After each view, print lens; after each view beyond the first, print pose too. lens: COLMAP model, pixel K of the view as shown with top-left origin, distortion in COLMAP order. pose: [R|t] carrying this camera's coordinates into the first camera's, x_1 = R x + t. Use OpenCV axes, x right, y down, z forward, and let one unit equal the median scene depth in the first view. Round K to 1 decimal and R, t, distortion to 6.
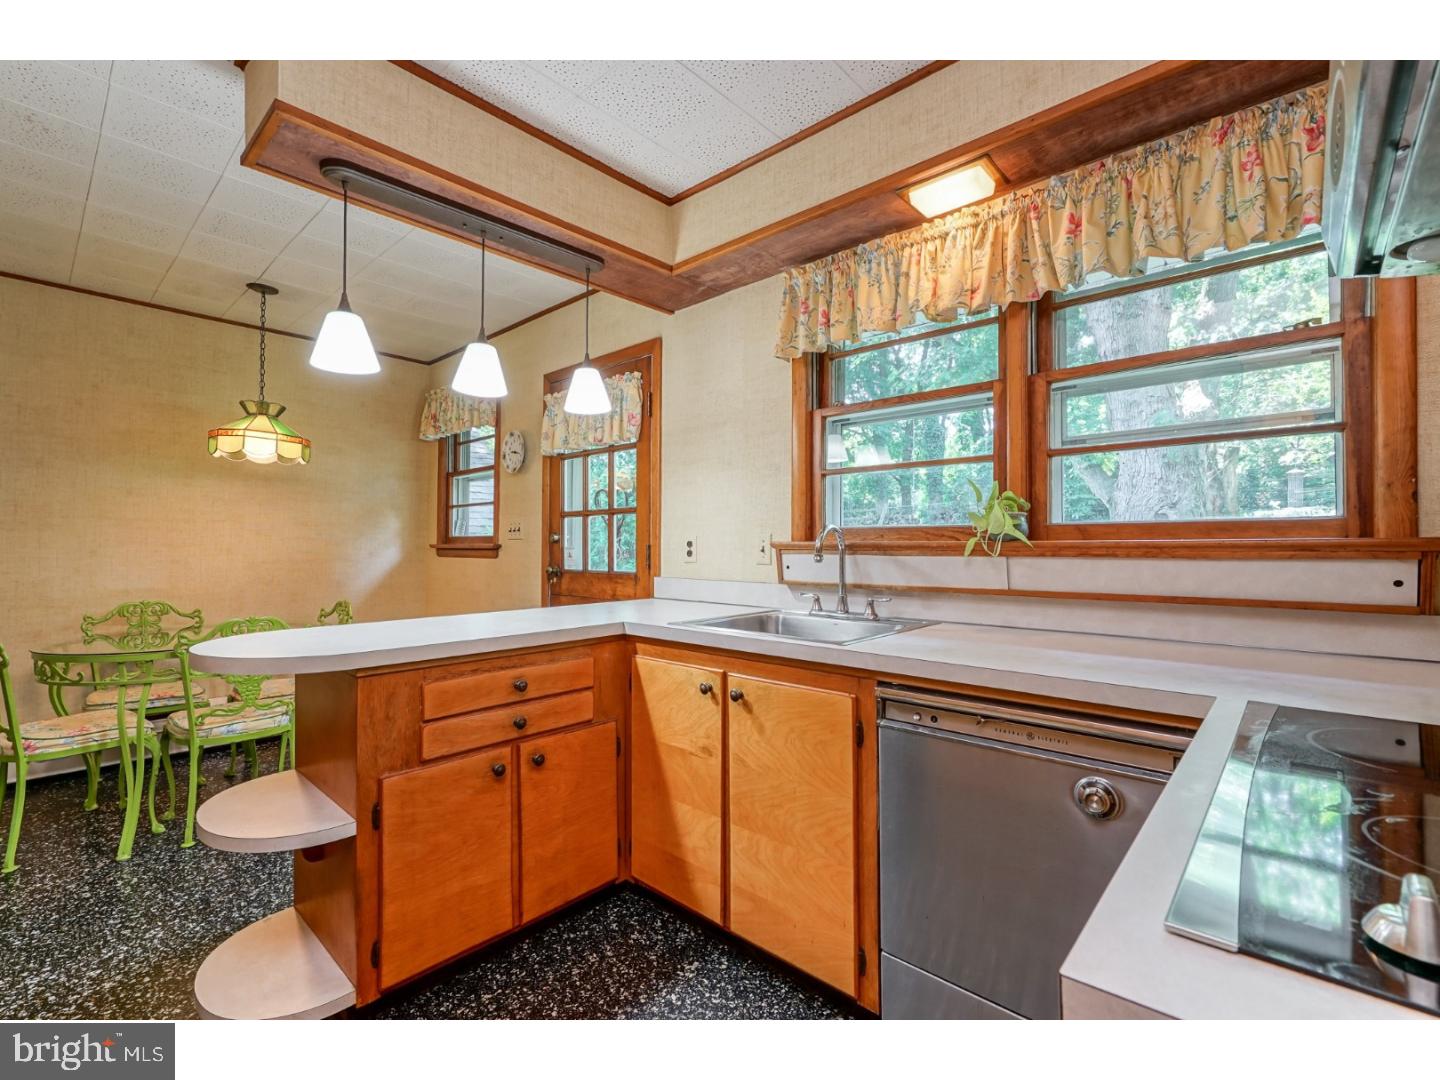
lens RADIAL K [[646.5, 0, 713.9], [0, 646.5, 540.2], [0, 0, 1]] dist [0.000543, 0.000853]
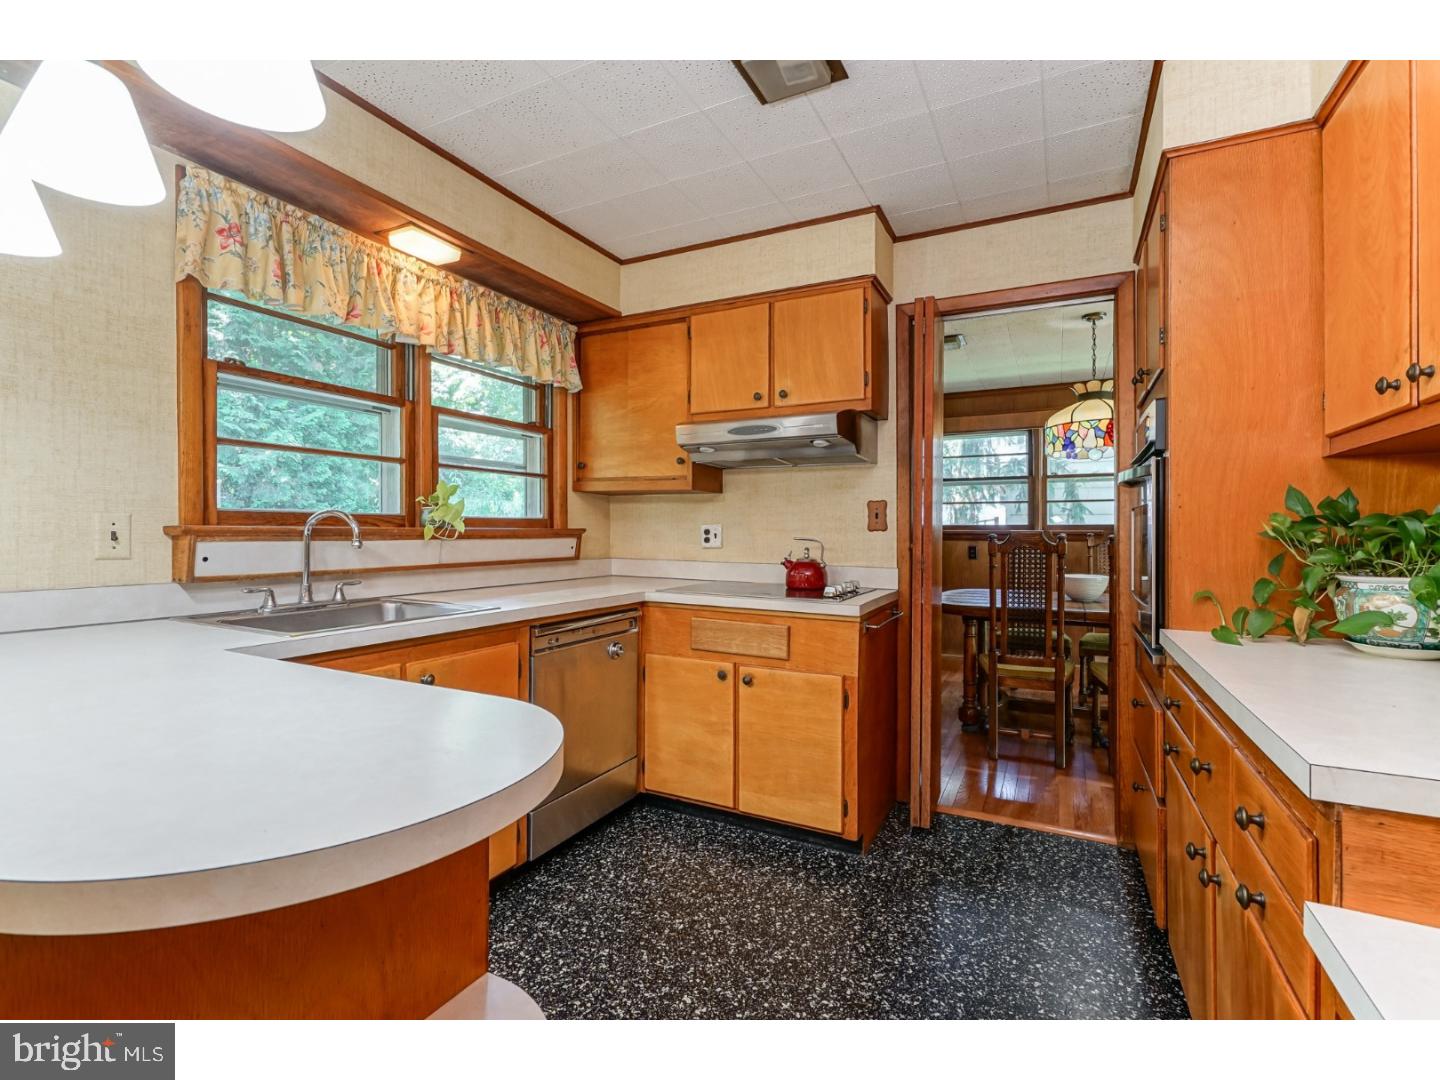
lens RADIAL K [[666.8, 0, 718.2], [0, 666.8, 531.2], [0, 0, 1]] dist [-0.000970, 0.000175]
pose [[-0.262463, 0.001762, 0.964941, -0.924571], [-0.009874, 0.999941, -0.004512, 0.007690], [-0.964892, -0.010712, -0.262430, 0.716217]]
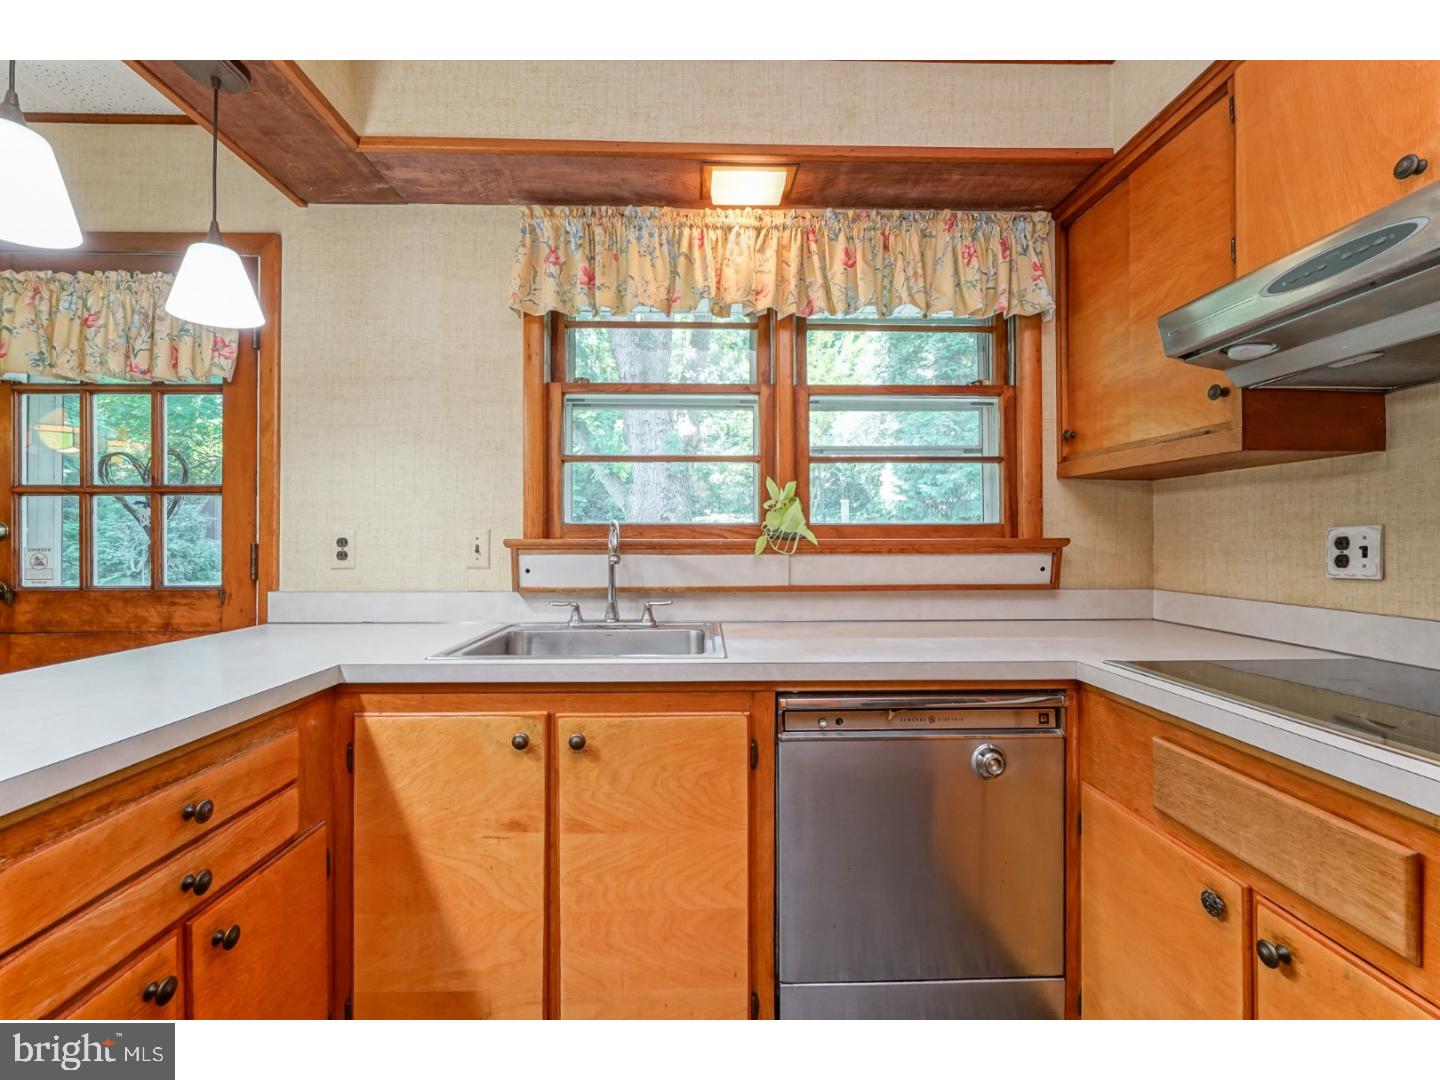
lens RADIAL K [[646.5, 0, 713.9], [0, 646.5, 540.2], [0, 0, 1]] dist [0.000543, 0.000853]
pose [[0.717596, 0.002239, 0.696456, -0.325998], [-0.004459, 0.999989, 0.001380, 0.001329], [-0.696446, -0.004095, 0.717598, 0.293838]]
